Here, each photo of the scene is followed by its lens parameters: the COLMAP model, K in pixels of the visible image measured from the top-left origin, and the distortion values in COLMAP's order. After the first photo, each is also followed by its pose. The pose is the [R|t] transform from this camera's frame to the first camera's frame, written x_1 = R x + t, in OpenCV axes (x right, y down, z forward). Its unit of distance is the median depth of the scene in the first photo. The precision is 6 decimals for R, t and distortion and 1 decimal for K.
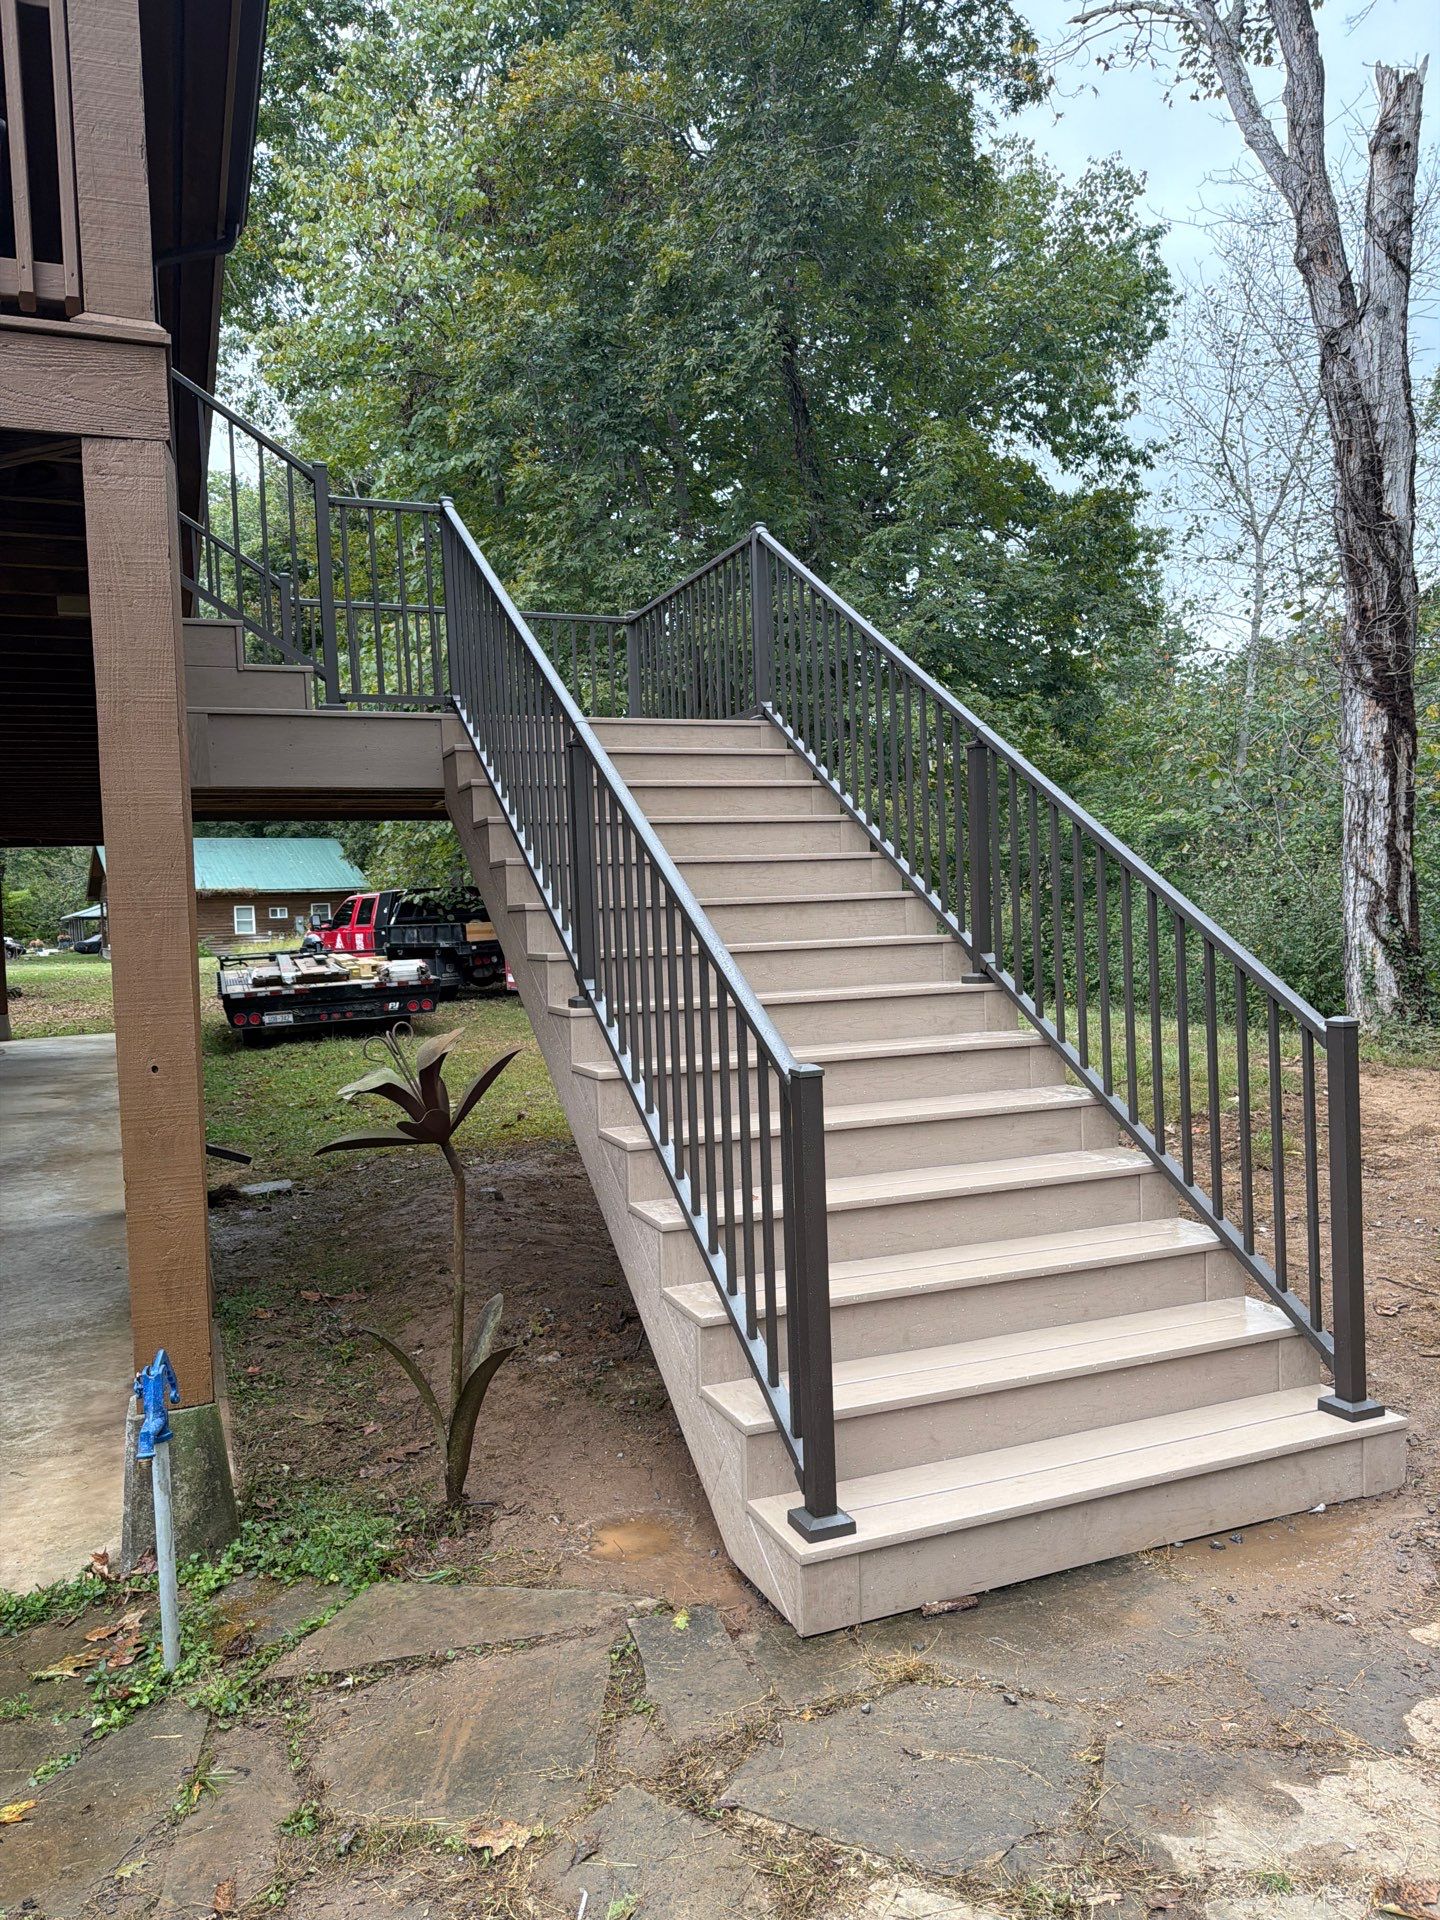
lens RADIAL K [[1344.4, 0, 718.8], [0, 1344.4, 944.1], [0, 0, 1]] dist [0.052221, -0.067996]
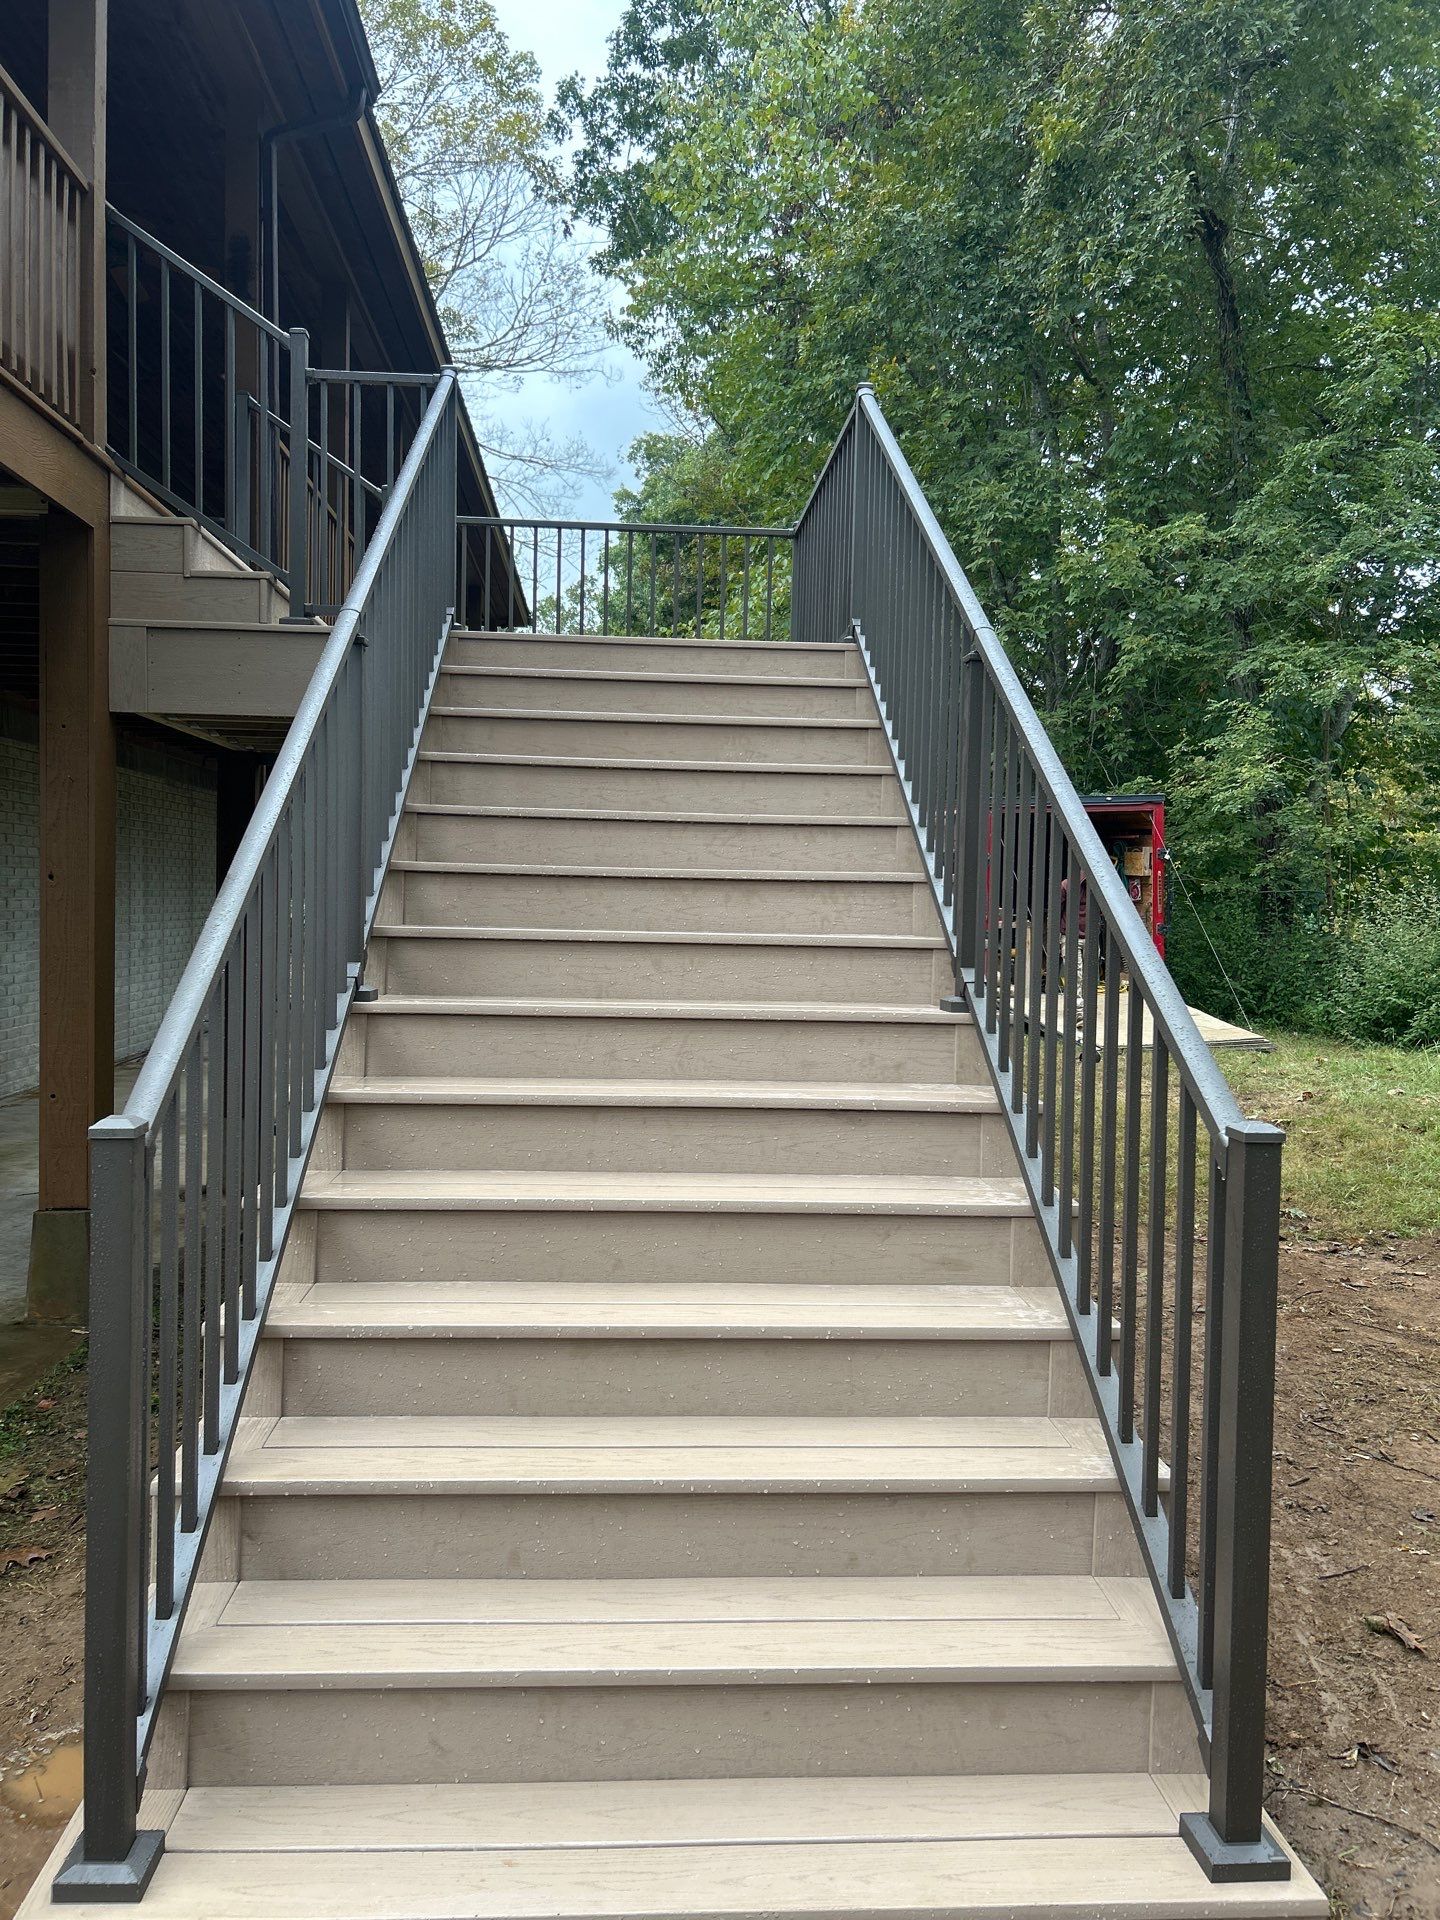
lens RADIAL K [[1439.6, 0, 755.1], [0, 1439.6, 925.9], [0, 0, 1]] dist [0.023521, -0.017807]
pose [[0.949794, 0.063657, -0.306332, 0.137374], [-0.065404, 0.997848, 0.004571, -0.004665], [0.305964, 0.015694, 0.951914, 0.120993]]
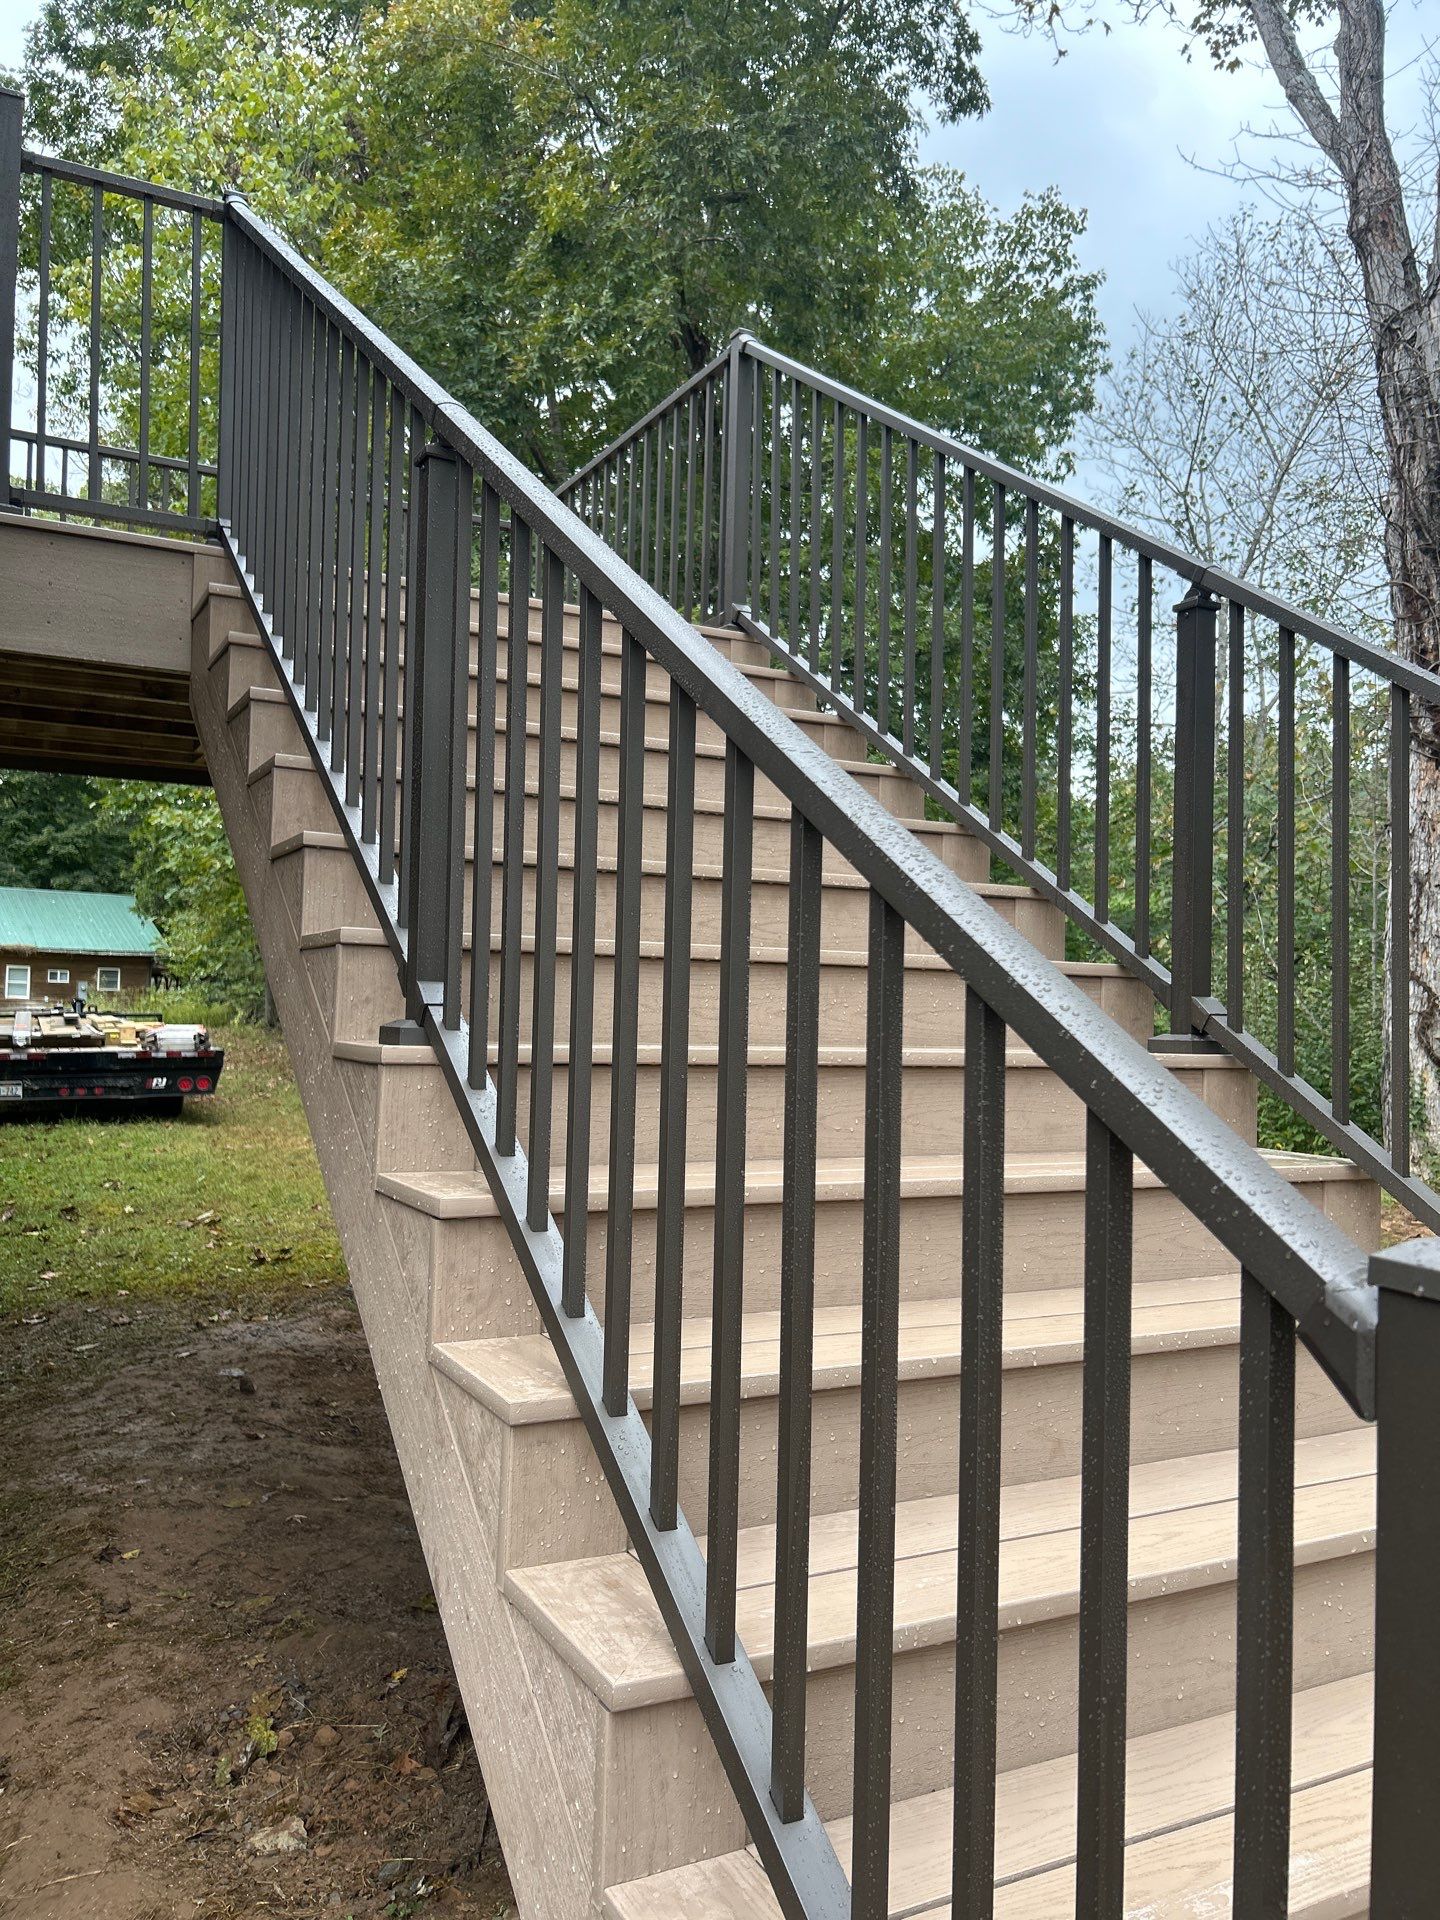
lens RADIAL K [[1438.2, 0, 706.3], [0, 1438.2, 958.1], [0, 0, 1]] dist [0.008850, 0.009393]
pose [[0.993343, 0.062265, 0.096914, -0.020479], [-0.055901, 0.996182, -0.067059, 0.017390], [-0.100720, 0.061195, 0.993031, 0.202154]]
